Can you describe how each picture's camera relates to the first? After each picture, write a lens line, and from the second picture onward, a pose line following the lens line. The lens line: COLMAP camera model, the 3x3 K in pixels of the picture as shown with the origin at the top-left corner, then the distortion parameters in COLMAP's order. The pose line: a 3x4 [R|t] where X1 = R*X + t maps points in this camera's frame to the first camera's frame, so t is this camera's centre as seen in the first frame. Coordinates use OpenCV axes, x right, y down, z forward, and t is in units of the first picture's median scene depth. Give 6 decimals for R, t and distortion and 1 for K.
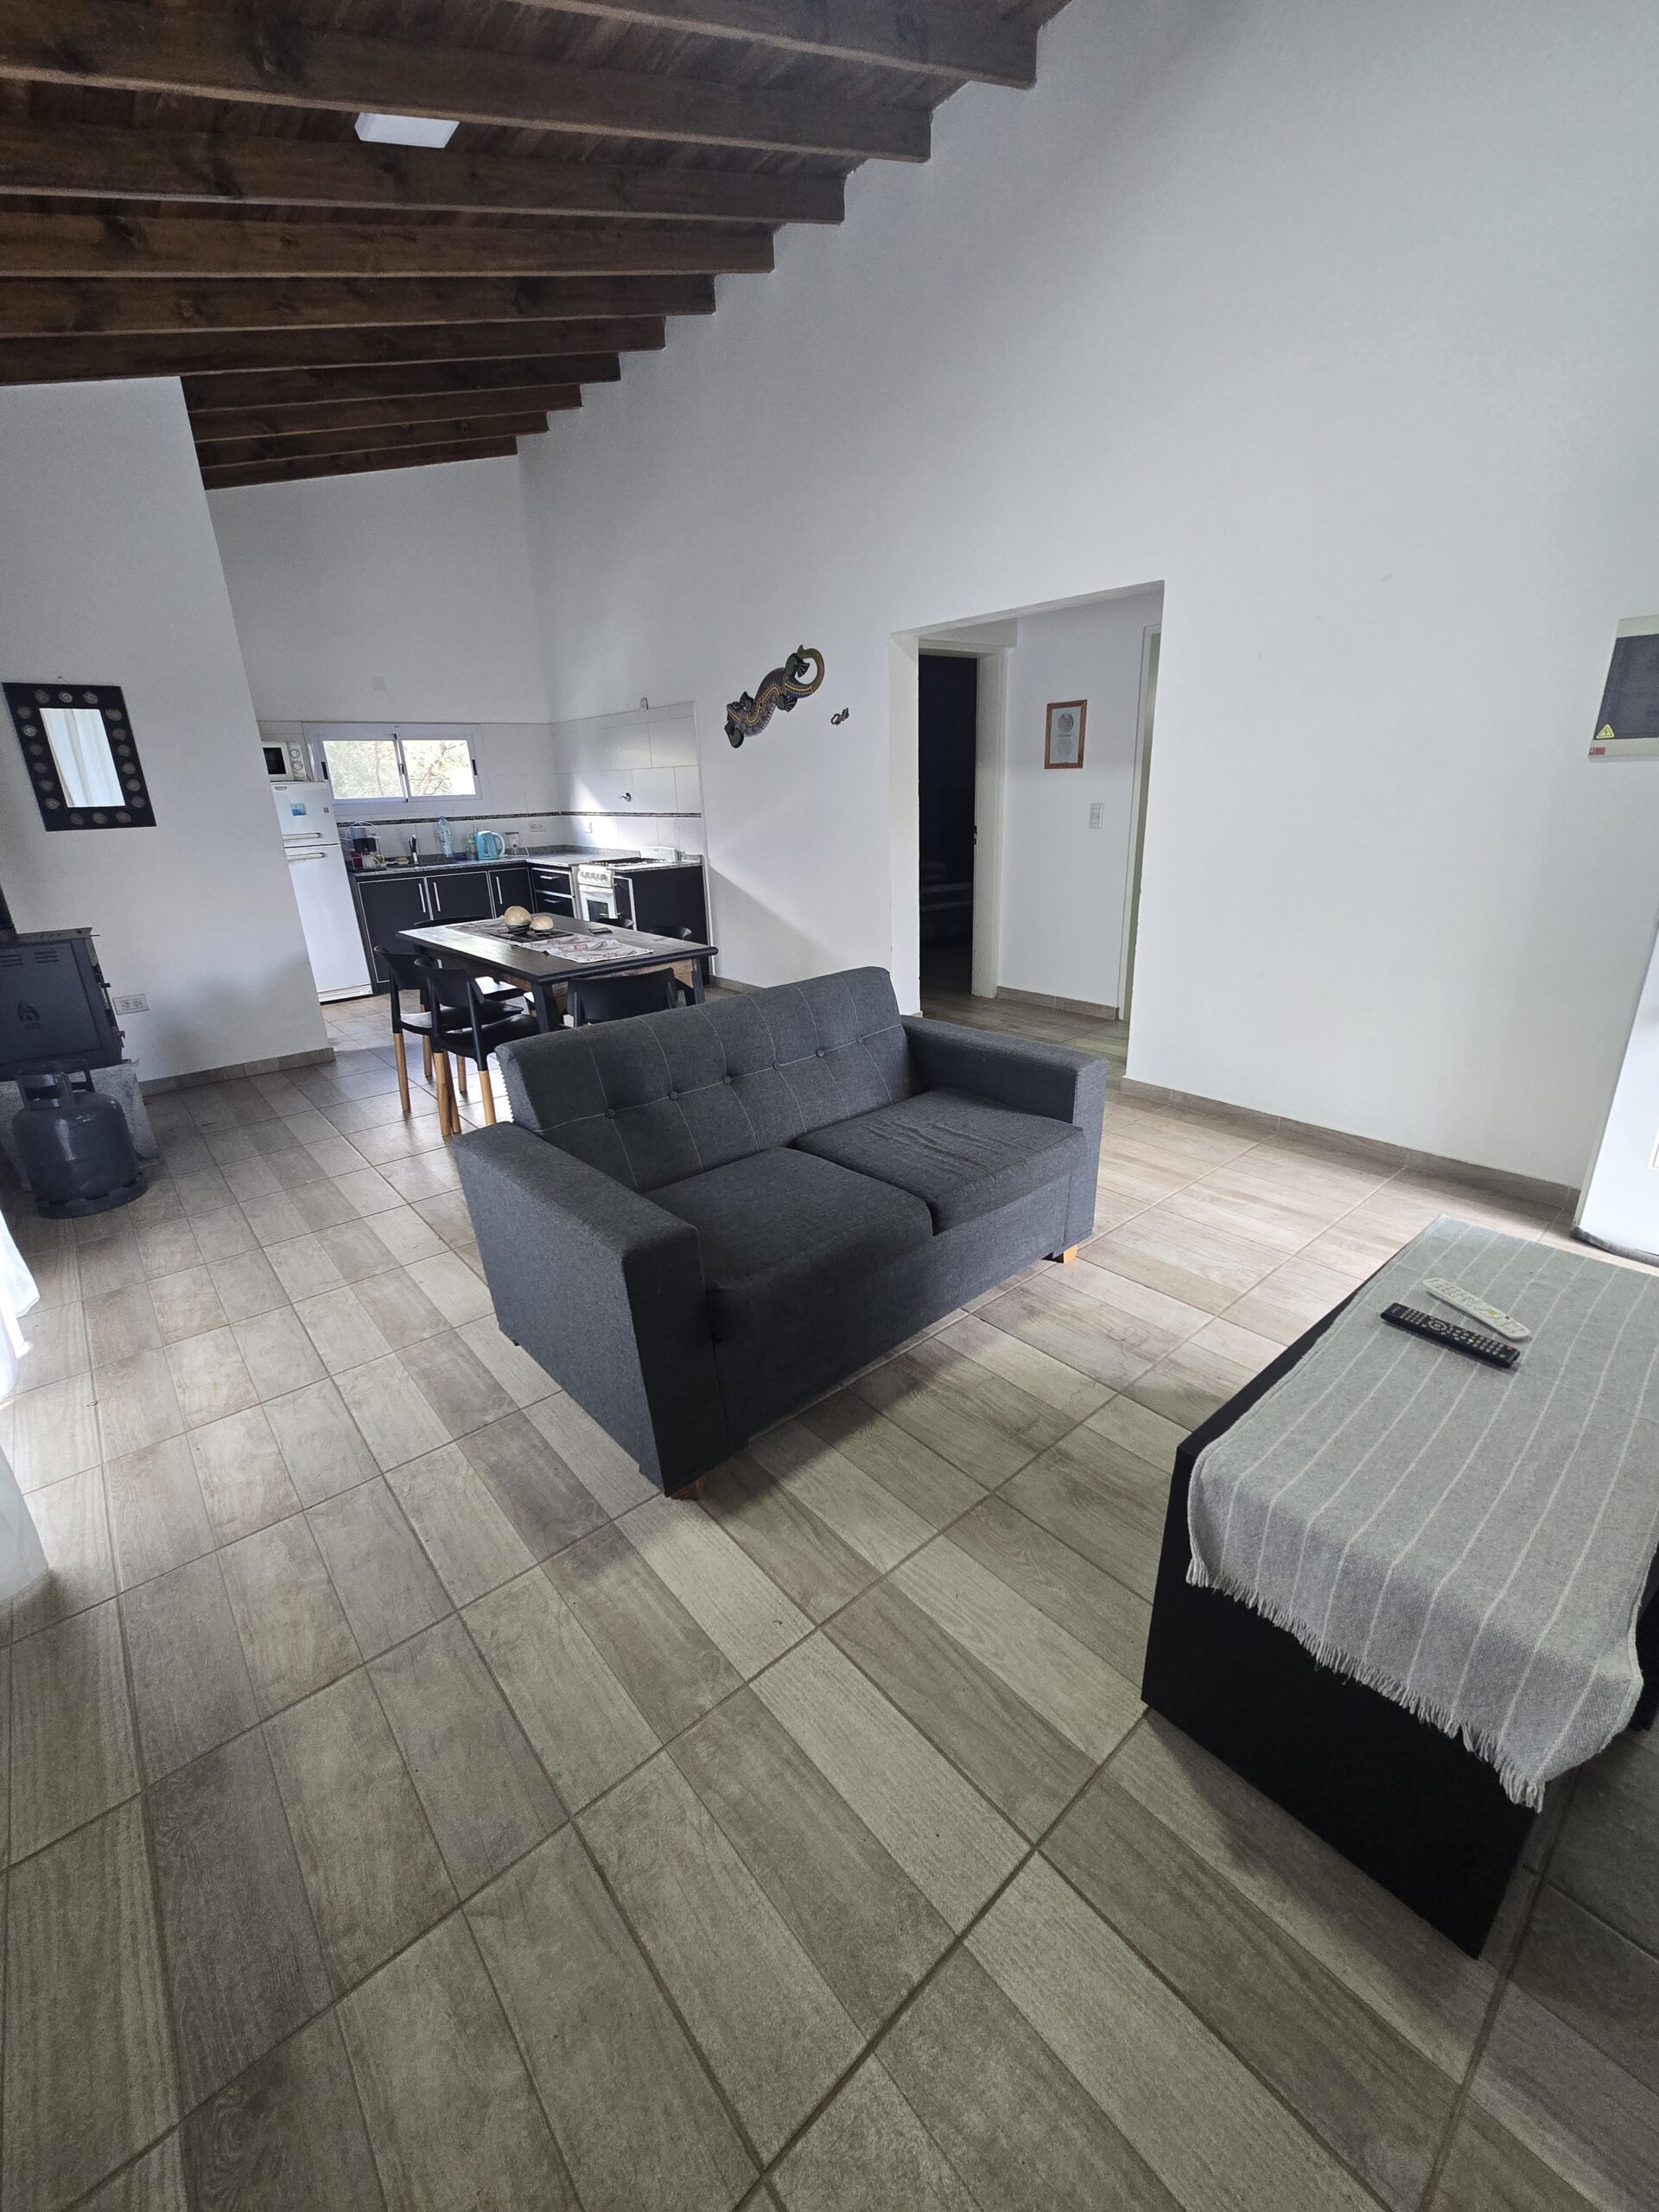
lens RADIAL K [[908.2, 0, 846.1], [0, 908.2, 1103.1], [0, 0, 1]] dist [0.001495, 0.000036]
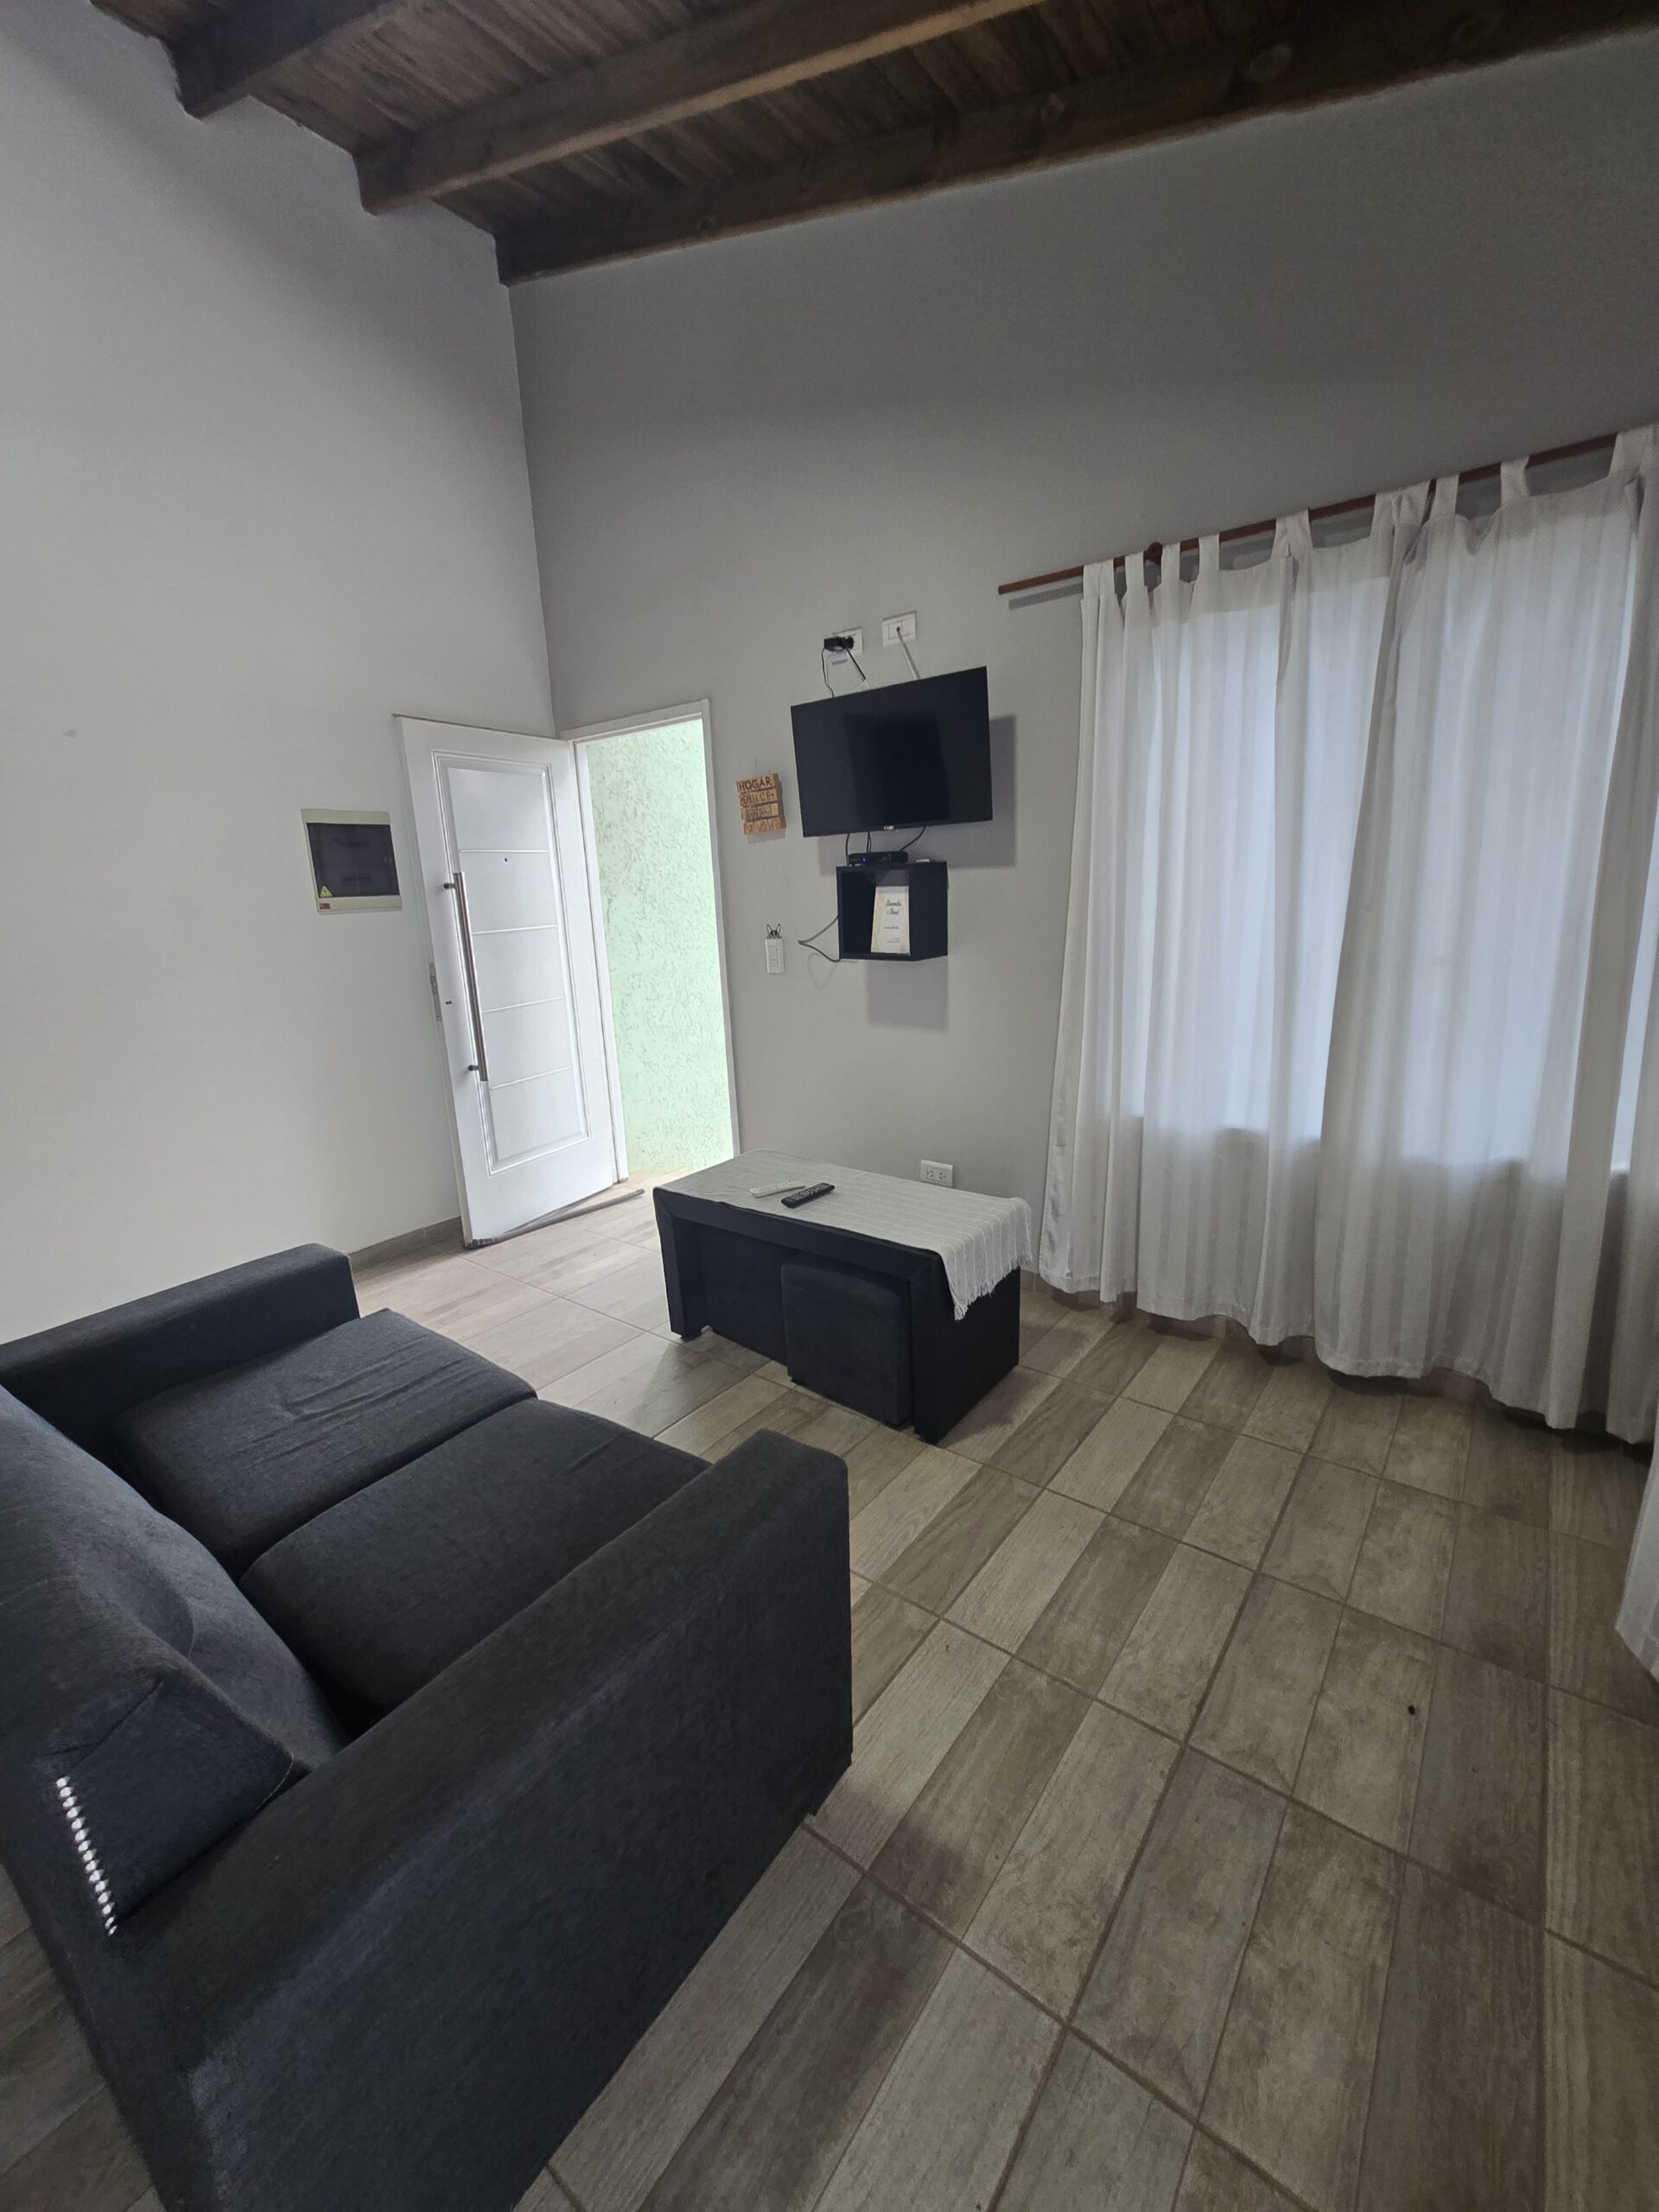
lens RADIAL K [[908.2, 0, 840.1], [0, 908.2, 1089.5], [0, 0, 1]] dist [0.001495, 0.000036]
pose [[-0.197946, -0.180503, 0.963450, -1.052894], [0.382555, 0.890726, 0.245476, -0.347868], [-0.902480, 0.417163, -0.107263, 1.057584]]
